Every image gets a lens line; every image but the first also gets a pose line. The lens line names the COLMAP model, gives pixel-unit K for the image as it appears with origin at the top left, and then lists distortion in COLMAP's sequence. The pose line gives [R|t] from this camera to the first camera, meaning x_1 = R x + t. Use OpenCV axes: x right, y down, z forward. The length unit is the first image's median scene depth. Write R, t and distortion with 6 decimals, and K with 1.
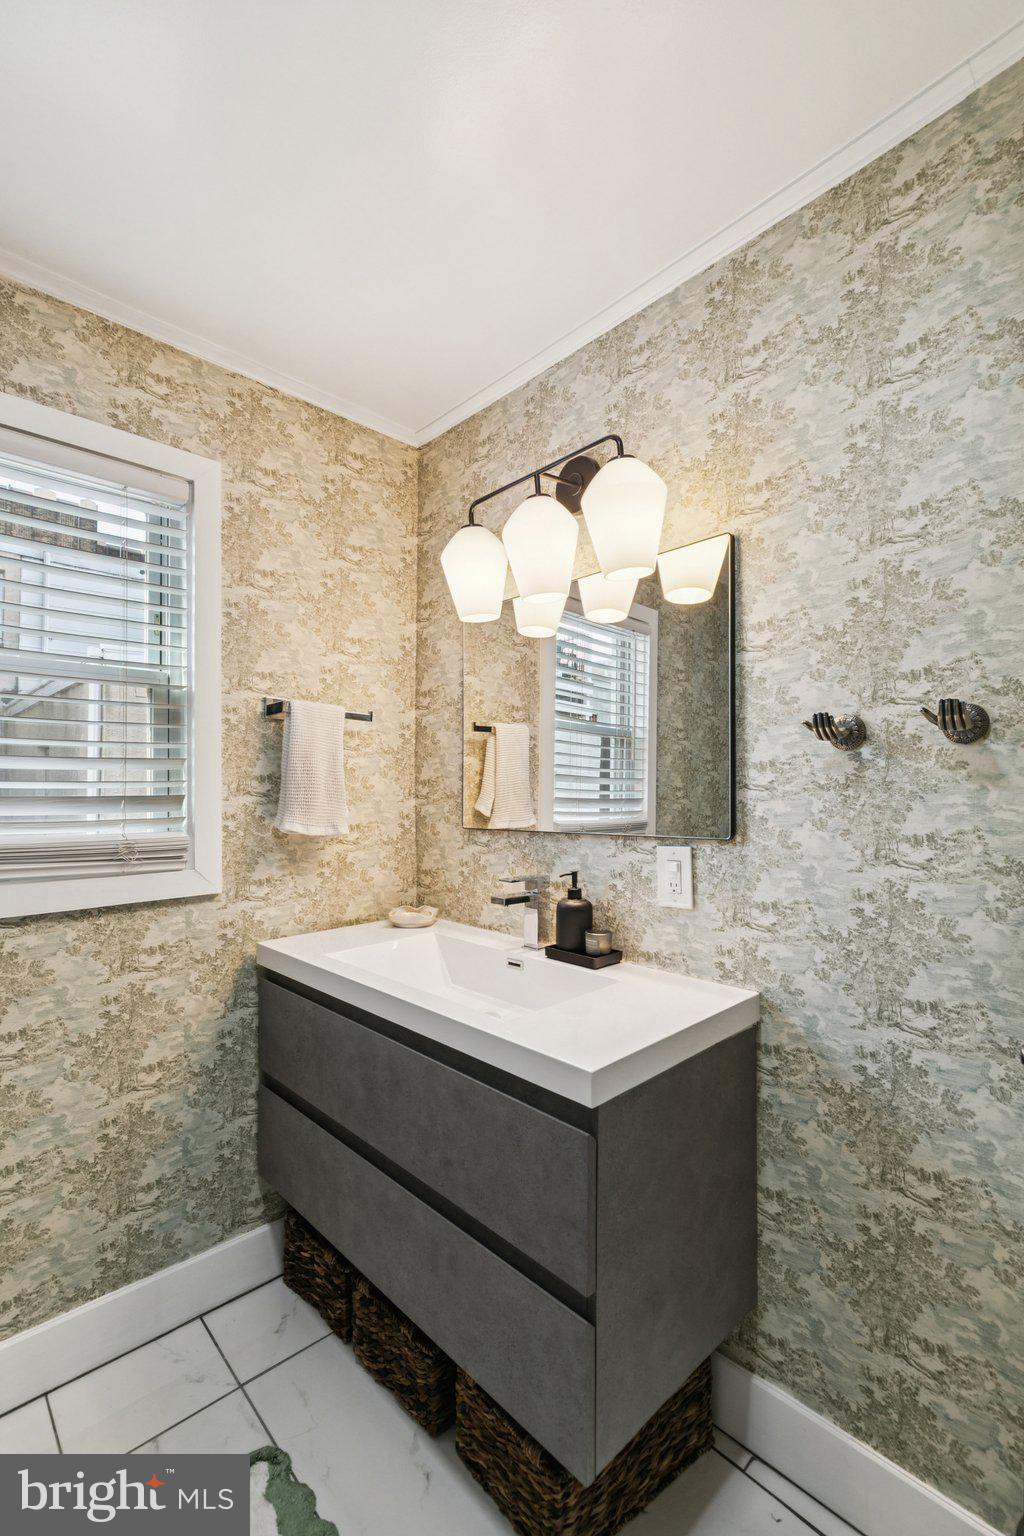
lens RADIAL K [[691.0, 0, 515.8], [0, 691.0, 777.8], [0, 0, 1]] dist [0.005581, -0.000297]
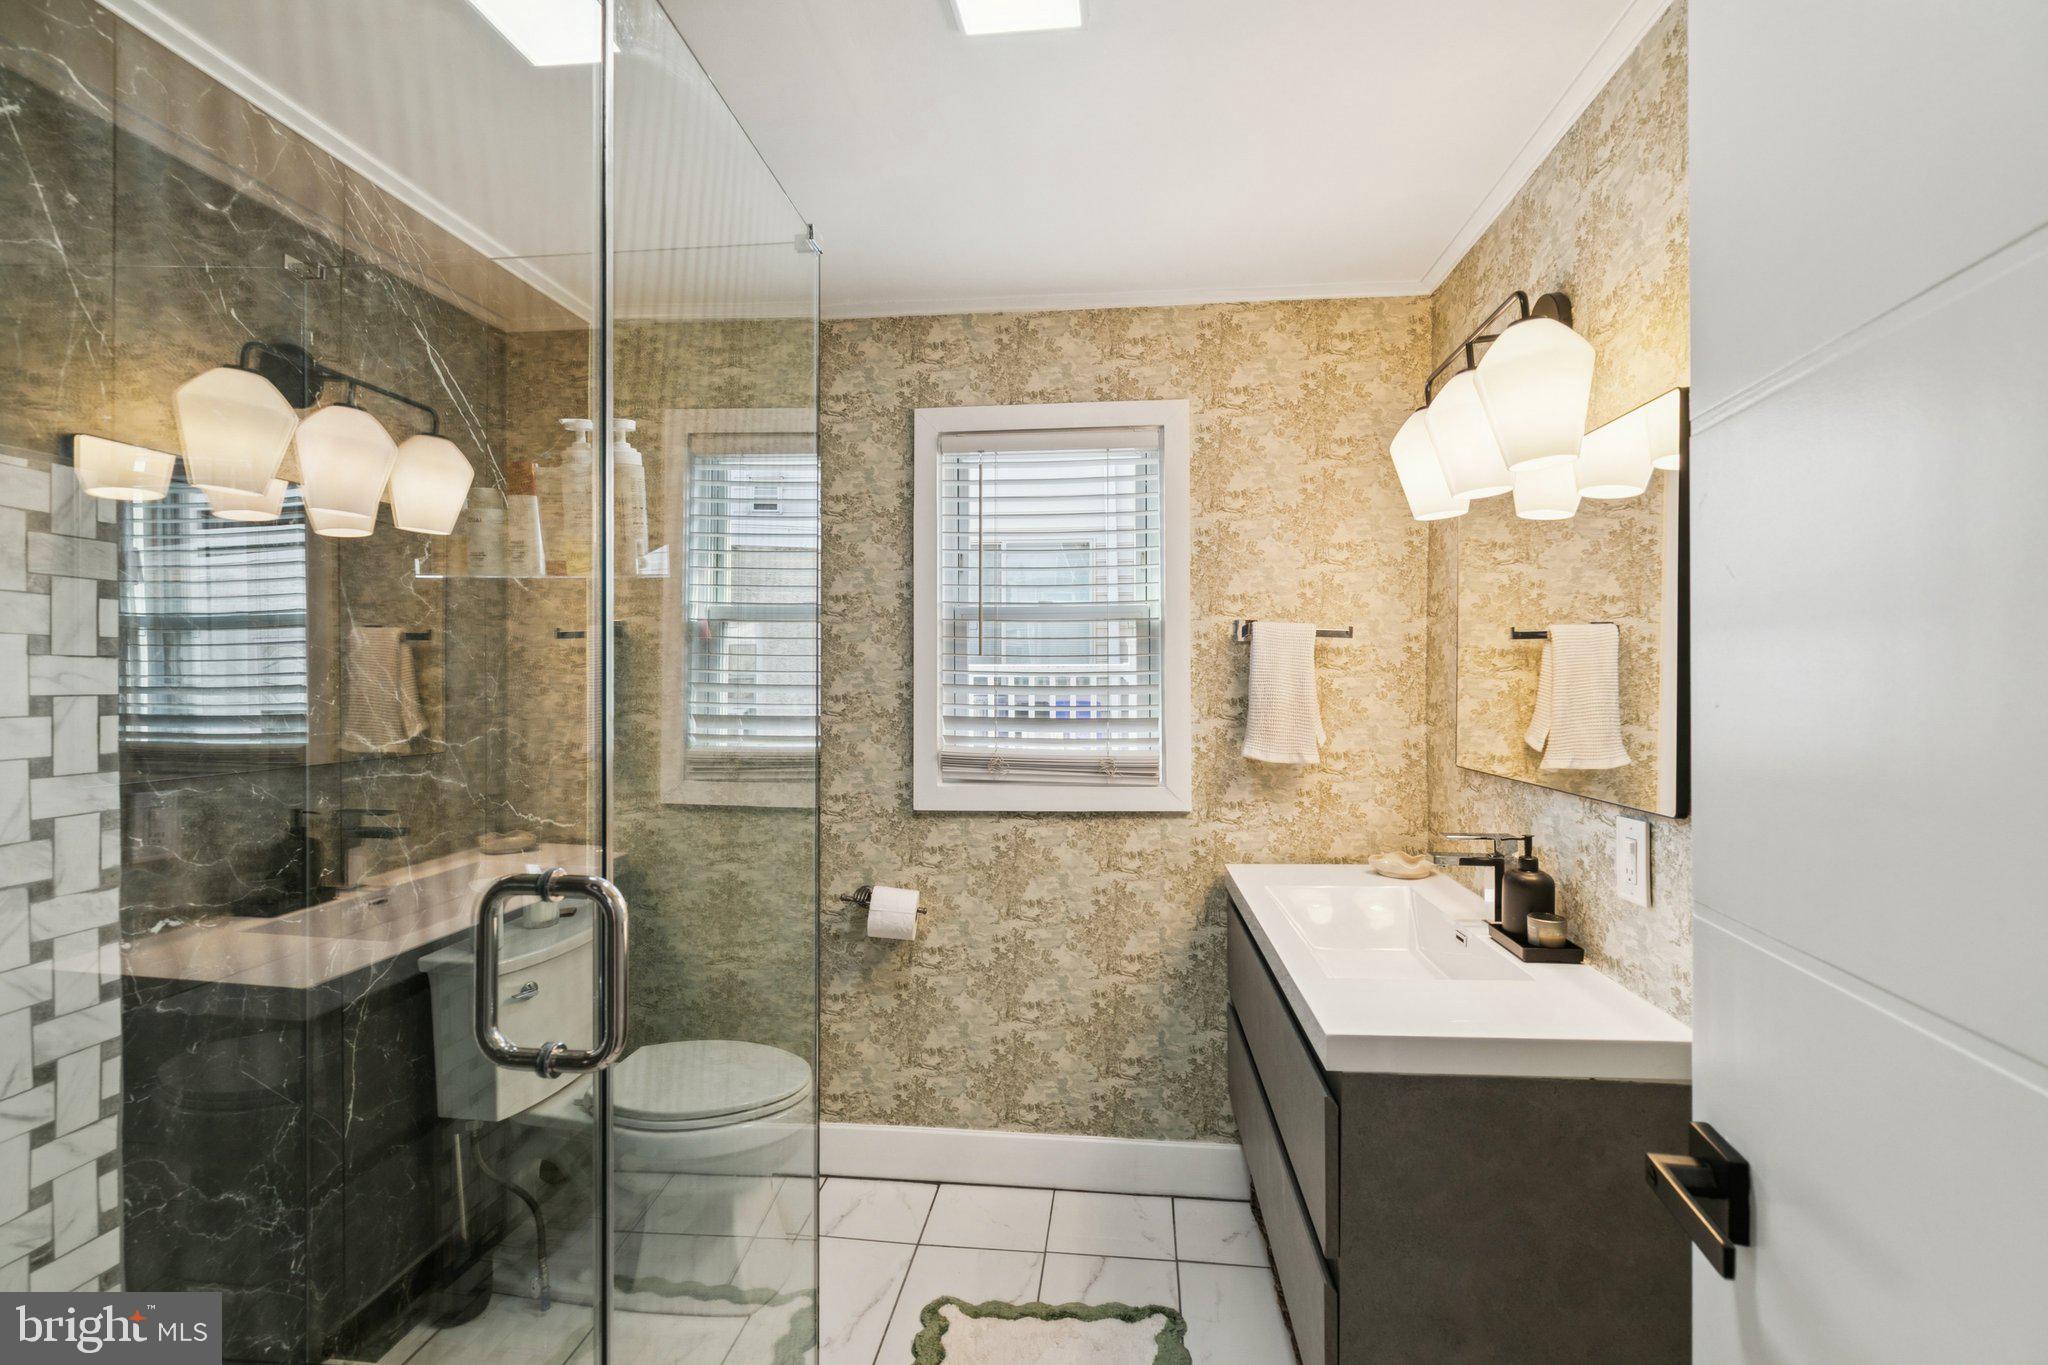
lens RADIAL K [[921.3, 0, 1018.6], [0, 921.3, 672.0], [0, 0, 1]] dist [0.005581, -0.000297]
pose [[0.652837, 0.000203, -0.757498, 0.464972], [0.013520, 0.999838, 0.011920, -0.065557], [0.757377, -0.018023, 0.652729, -0.109434]]
